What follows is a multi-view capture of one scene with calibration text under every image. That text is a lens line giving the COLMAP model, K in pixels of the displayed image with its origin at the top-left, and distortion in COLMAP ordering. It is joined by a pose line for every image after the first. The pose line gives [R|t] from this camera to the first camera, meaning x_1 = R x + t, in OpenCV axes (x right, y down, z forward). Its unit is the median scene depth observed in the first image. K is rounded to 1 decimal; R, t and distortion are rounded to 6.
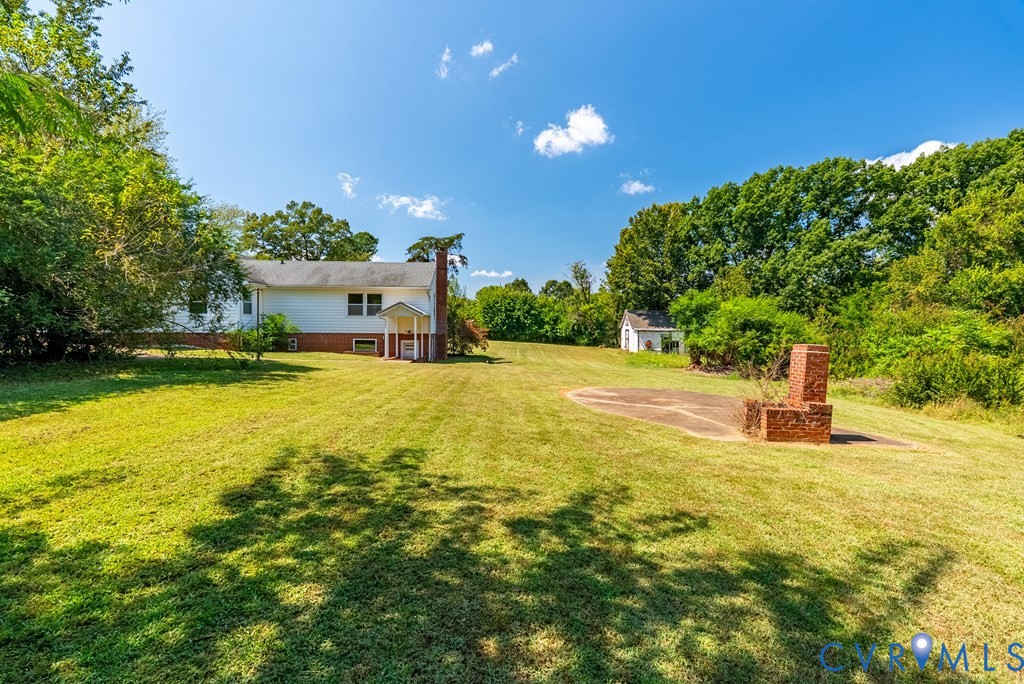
lens RADIAL K [[451.4, 0, 511.9], [0, 451.4, 338.5], [0, 0, 1]] dist [-0.001320, -0.000974]
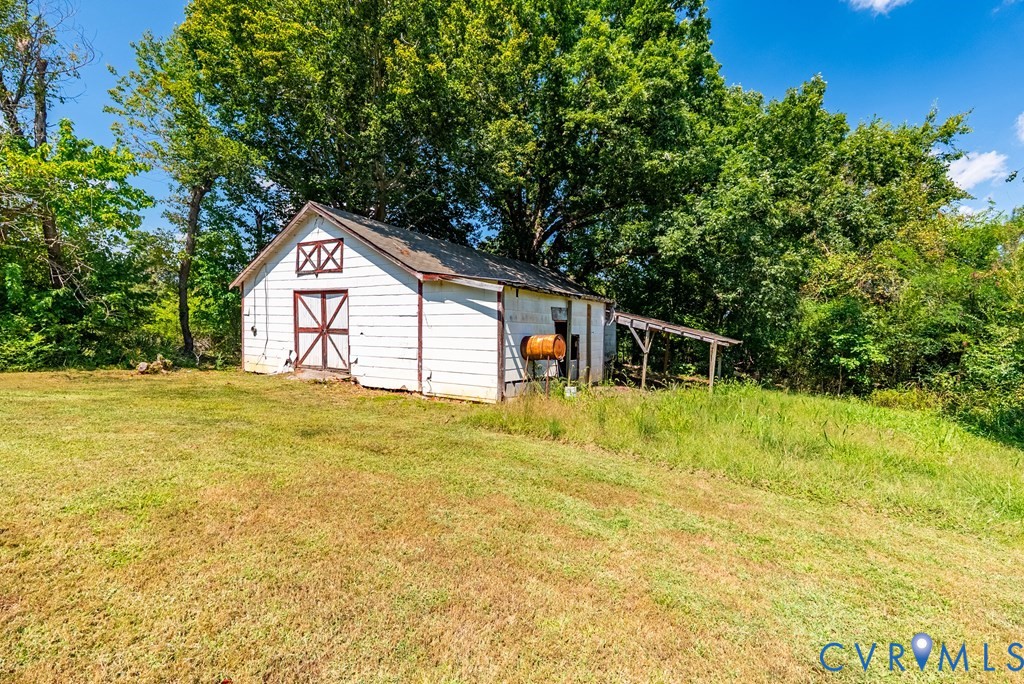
lens RADIAL K [[451.4, 0, 512.6], [0, 451.4, 337.0], [0, 0, 1]] dist [-0.001320, -0.000974]
pose [[0.468071, -0.012187, 0.883607, 0.090862], [0.006866, 0.999925, 0.010154, 0.002639], [-0.883664, 0.001314, 0.468120, 0.751801]]
